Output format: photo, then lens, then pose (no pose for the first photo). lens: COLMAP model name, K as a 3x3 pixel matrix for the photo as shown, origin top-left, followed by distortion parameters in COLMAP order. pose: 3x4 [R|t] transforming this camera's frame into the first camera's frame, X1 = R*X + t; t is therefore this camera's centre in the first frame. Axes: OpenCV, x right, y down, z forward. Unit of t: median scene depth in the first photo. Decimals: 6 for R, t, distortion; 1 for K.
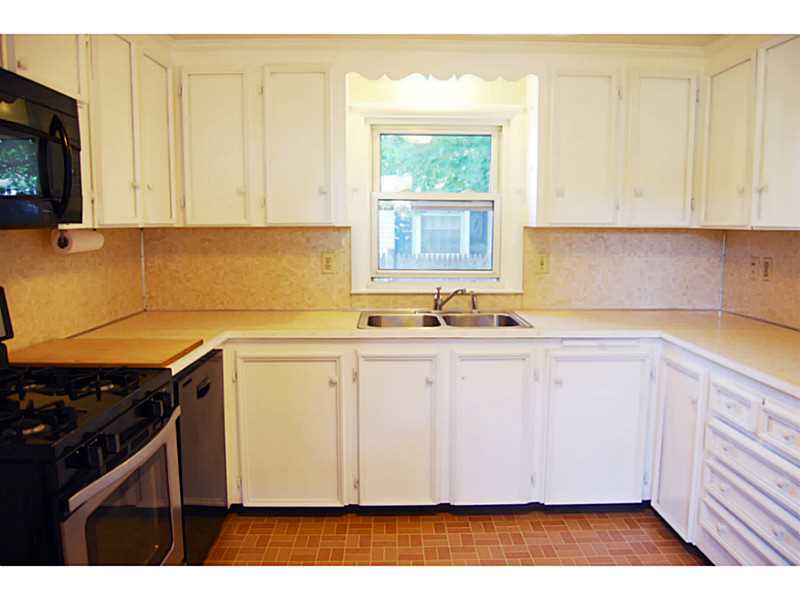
lens RADIAL K [[616.4, 0, 401.9], [0, 616.4, 304.9], [0, 0, 1]] dist [-0.080730, 0.004649]
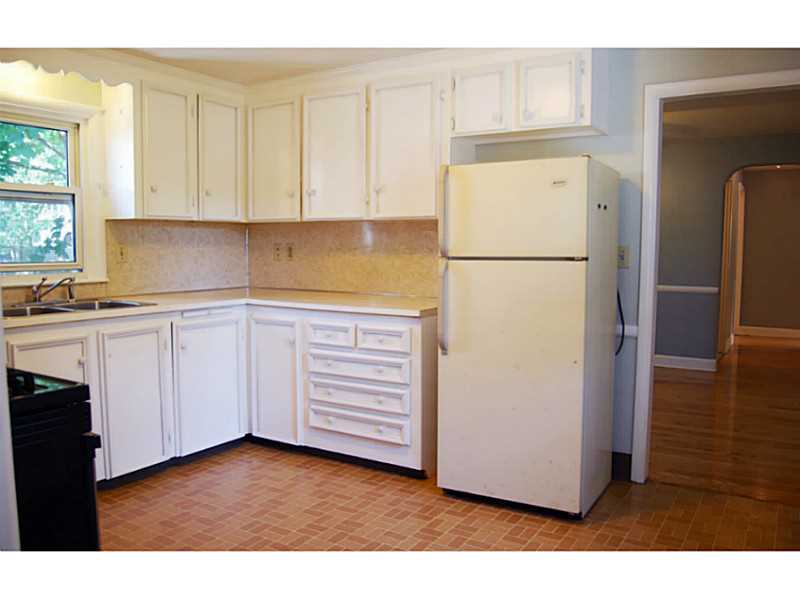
lens RADIAL K [[674.8, 0, 400.0], [0, 674.8, 299.5], [0, 0, 1]] dist [-0.059500, 0.002414]
pose [[0.551018, -0.068588, 0.831670, -0.529193], [0.105716, 0.994324, 0.011961, 0.055242], [-0.827770, 0.081330, 0.555142, -0.067499]]
